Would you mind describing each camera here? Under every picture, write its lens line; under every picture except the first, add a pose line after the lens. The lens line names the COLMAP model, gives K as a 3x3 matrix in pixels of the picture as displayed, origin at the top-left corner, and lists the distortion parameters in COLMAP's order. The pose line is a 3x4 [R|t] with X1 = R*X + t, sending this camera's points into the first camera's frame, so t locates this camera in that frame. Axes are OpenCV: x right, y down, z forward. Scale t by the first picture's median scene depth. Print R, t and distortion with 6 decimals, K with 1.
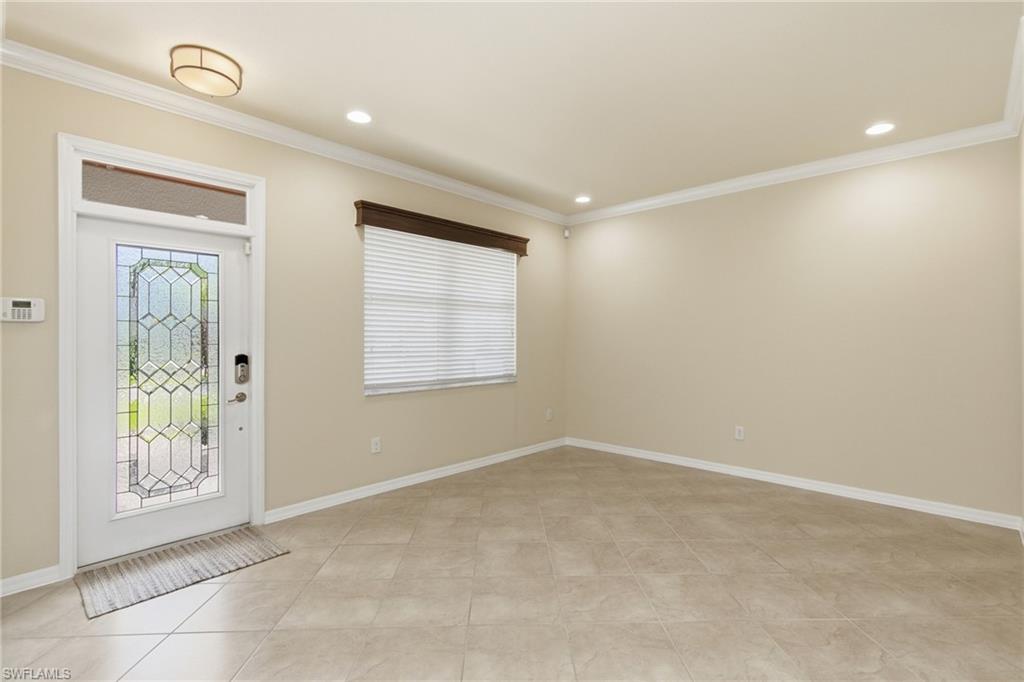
lens RADIAL K [[472.3, 0, 510.6], [0, 472.3, 338.2], [0, 0, 1]] dist [0.001053, 0.000359]
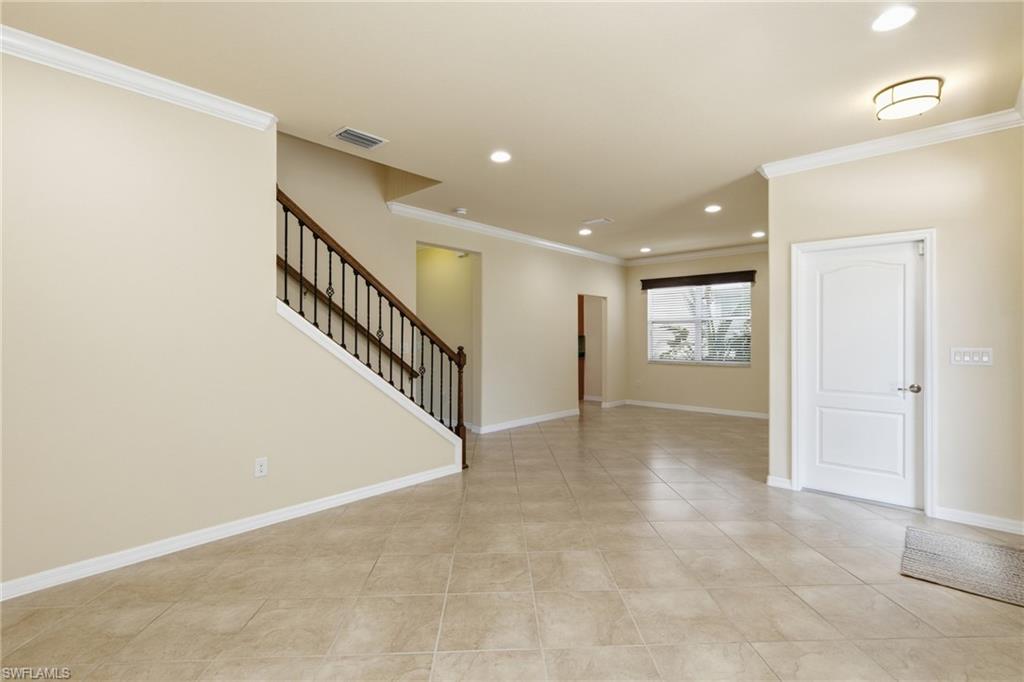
lens RADIAL K [[472.3, 0, 510.6], [0, 472.3, 338.2], [0, 0, 1]] dist [0.001053, 0.000359]
pose [[-0.999887, 0.001446, -0.014959, 0.273516], [0.001499, 0.999993, -0.003523, 0.008533], [0.014954, -0.003545, -0.999882, 1.818794]]
